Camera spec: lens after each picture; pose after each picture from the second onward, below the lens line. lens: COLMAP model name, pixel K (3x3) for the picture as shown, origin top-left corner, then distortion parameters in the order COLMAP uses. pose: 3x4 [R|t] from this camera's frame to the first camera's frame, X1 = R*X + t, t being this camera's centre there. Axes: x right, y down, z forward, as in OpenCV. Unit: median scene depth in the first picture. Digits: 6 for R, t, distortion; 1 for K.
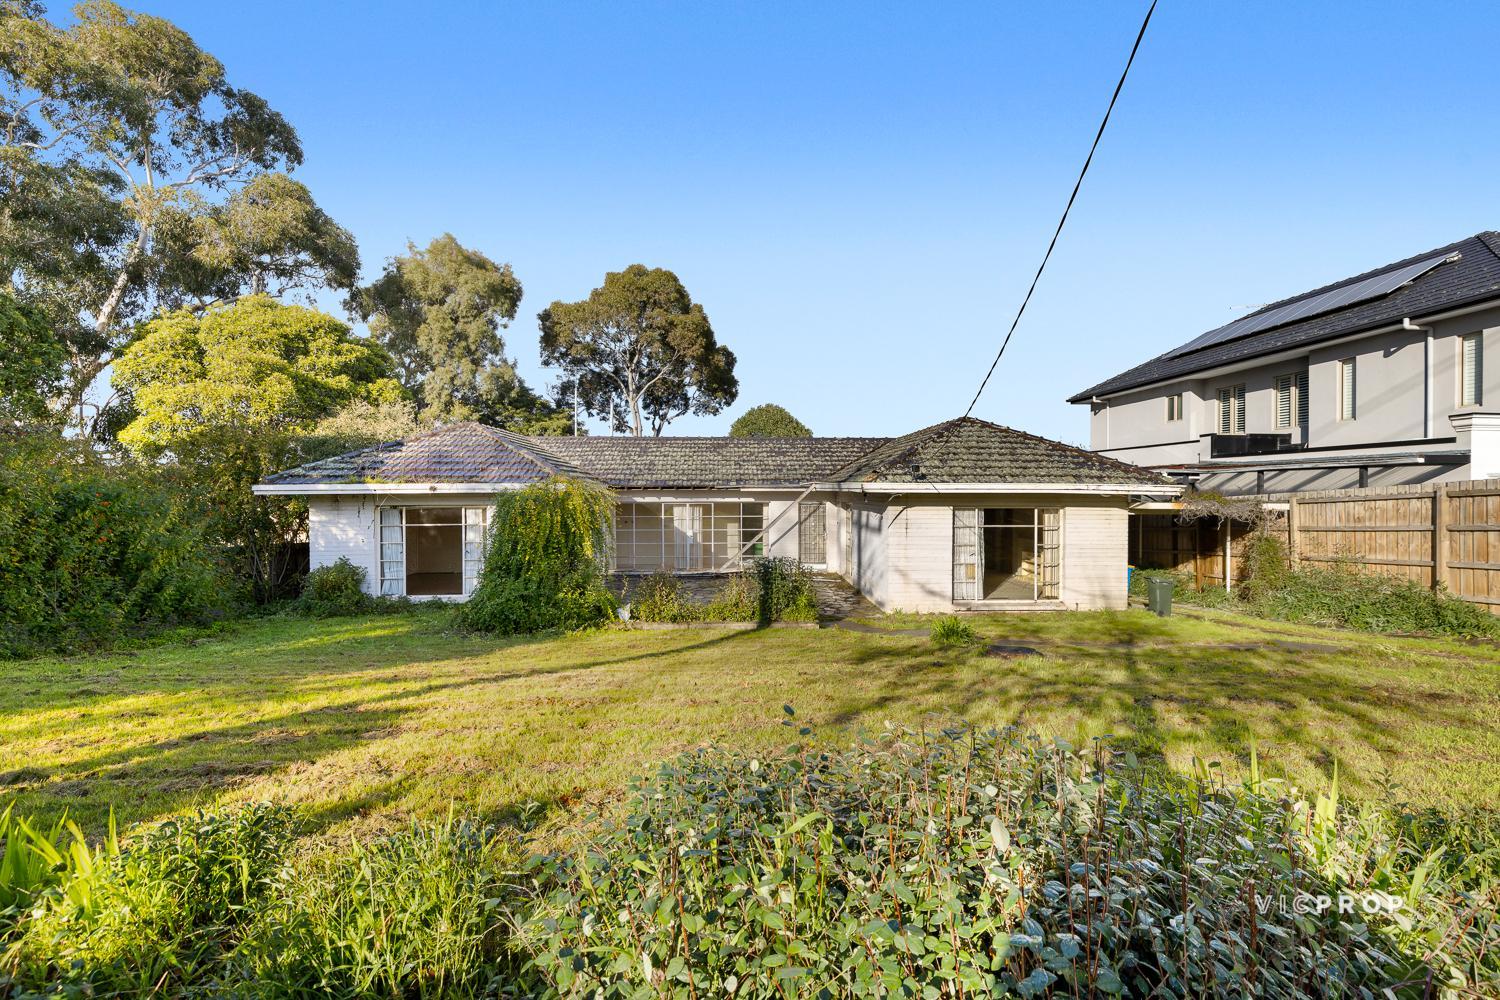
lens RADIAL K [[673.1, 0, 753.8], [0, 673.1, 501.2], [0, 0, 1]] dist [-0.002584, 0.000169]
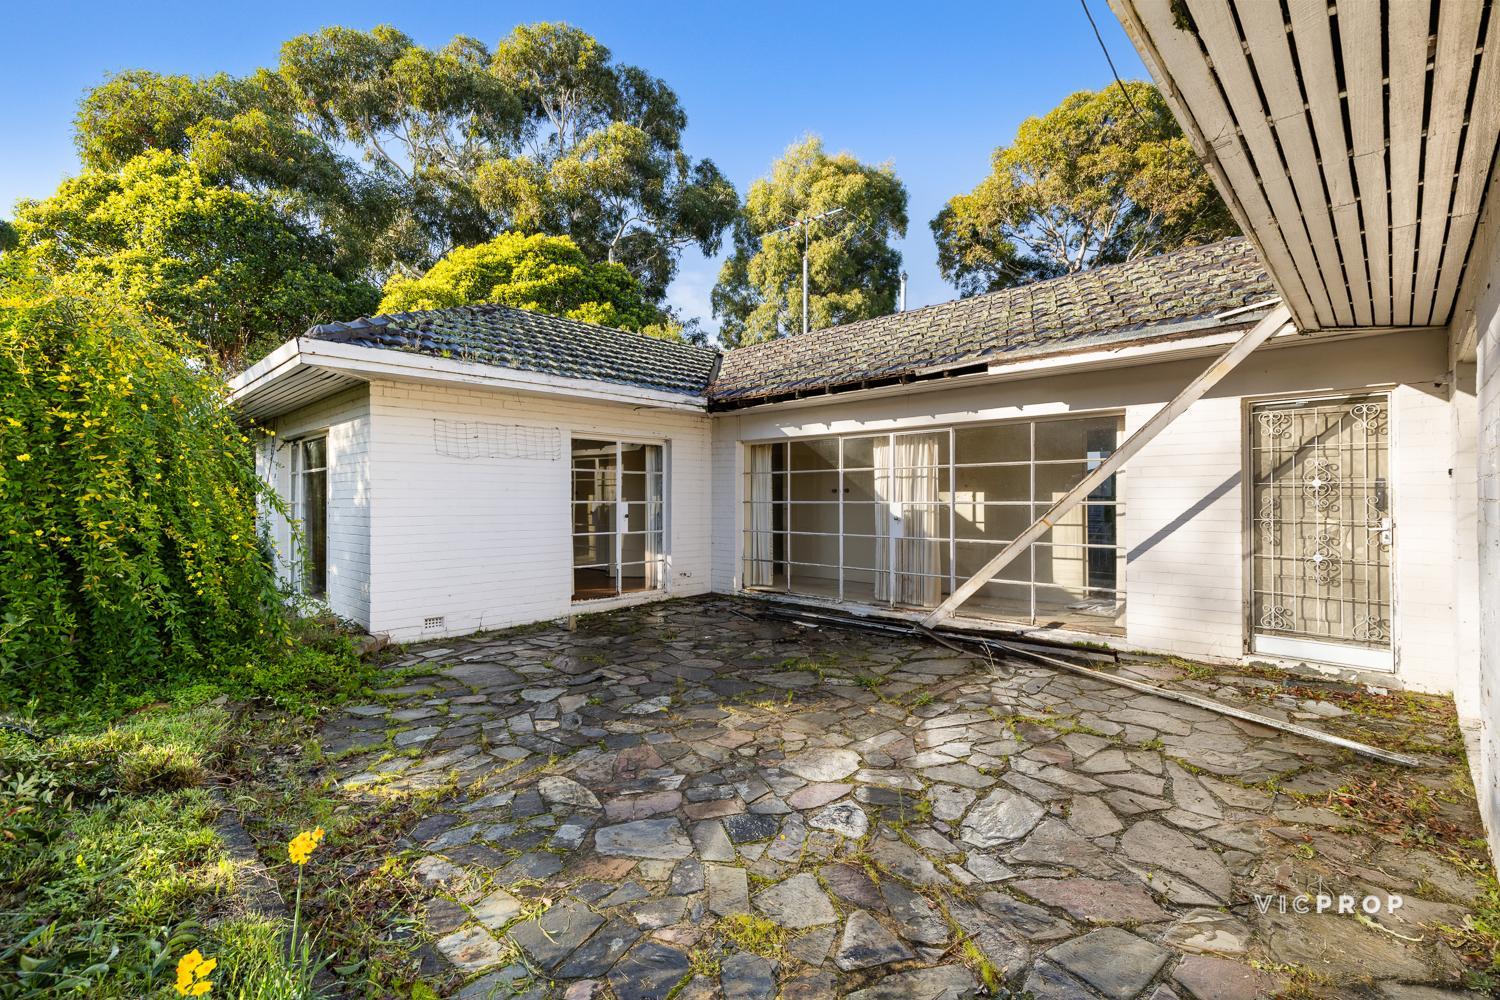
lens RADIAL K [[673.1, 0, 742.3], [0, 673.1, 492.6], [0, 0, 1]] dist [-0.002584, 0.000169]
pose [[0.686545, -0.005600, -0.727066, 0.114891], [-0.003254, 0.999937, -0.010774, 0.039718], [0.727080, 0.009762, 0.686483, 0.669192]]
